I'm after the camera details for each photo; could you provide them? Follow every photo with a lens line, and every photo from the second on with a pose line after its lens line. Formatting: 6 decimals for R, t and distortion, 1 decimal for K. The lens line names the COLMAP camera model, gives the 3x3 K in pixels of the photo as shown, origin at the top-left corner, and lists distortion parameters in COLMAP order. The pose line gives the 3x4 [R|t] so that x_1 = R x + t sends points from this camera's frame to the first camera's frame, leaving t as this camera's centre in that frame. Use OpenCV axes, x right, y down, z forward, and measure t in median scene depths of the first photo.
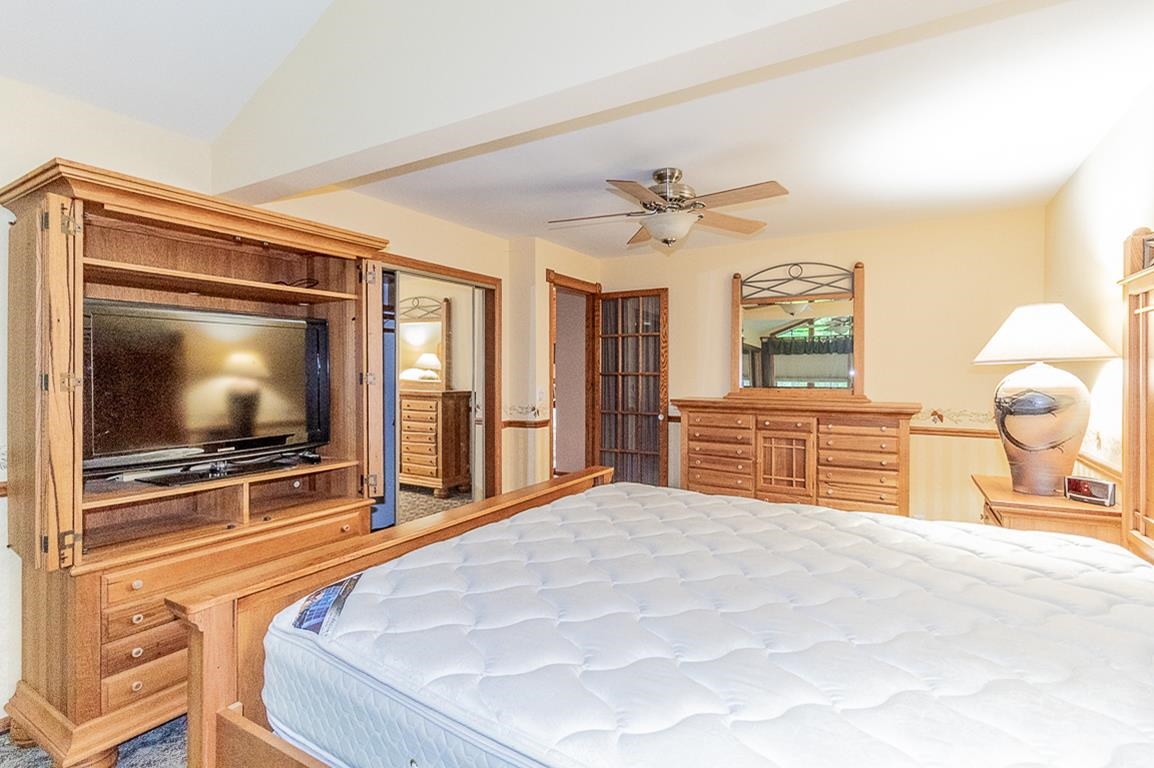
lens RADIAL K [[545.7, 0, 577.4], [0, 545.7, 372.9], [0, 0, 1]] dist [-0.000589, 0.000110]
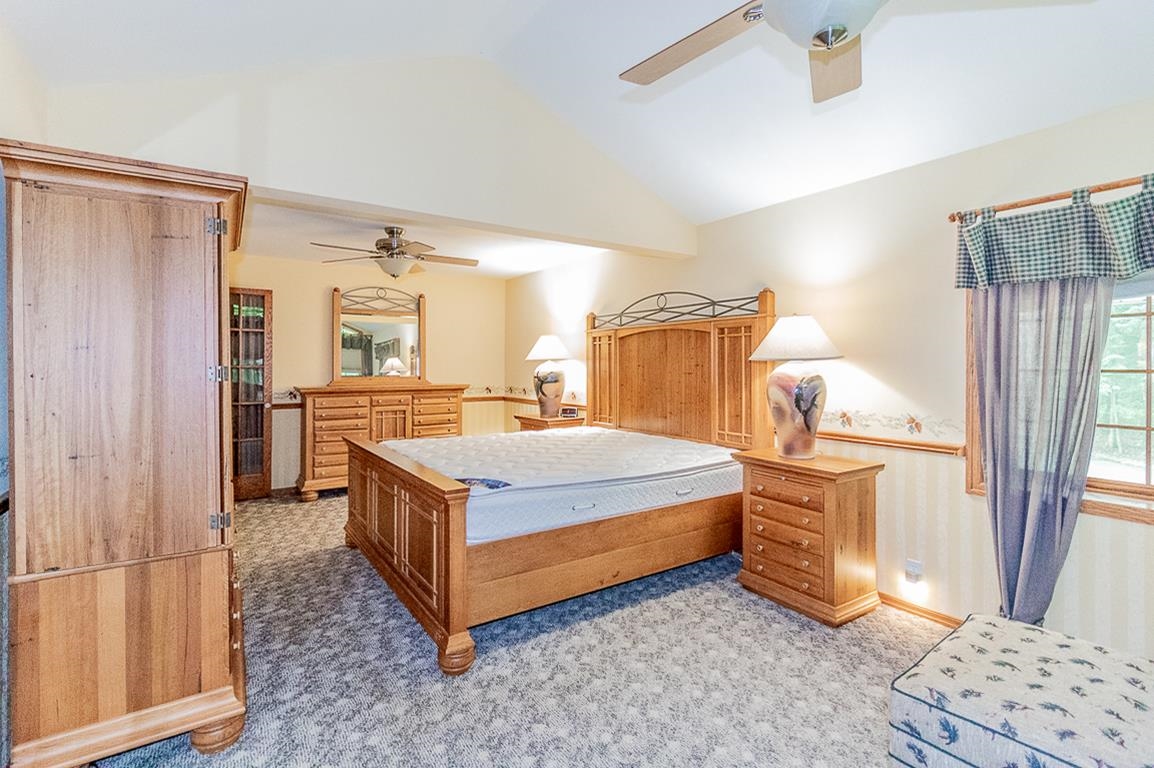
lens RADIAL K [[545.7, 0, 577.4], [0, 545.7, 372.9], [0, 0, 1]] dist [-0.000589, 0.000110]
pose [[0.422885, -0.013446, 0.906084, -0.702255], [0.000463, 0.999893, 0.014622, -0.001431], [-0.906183, -0.005764, 0.422846, -0.054879]]
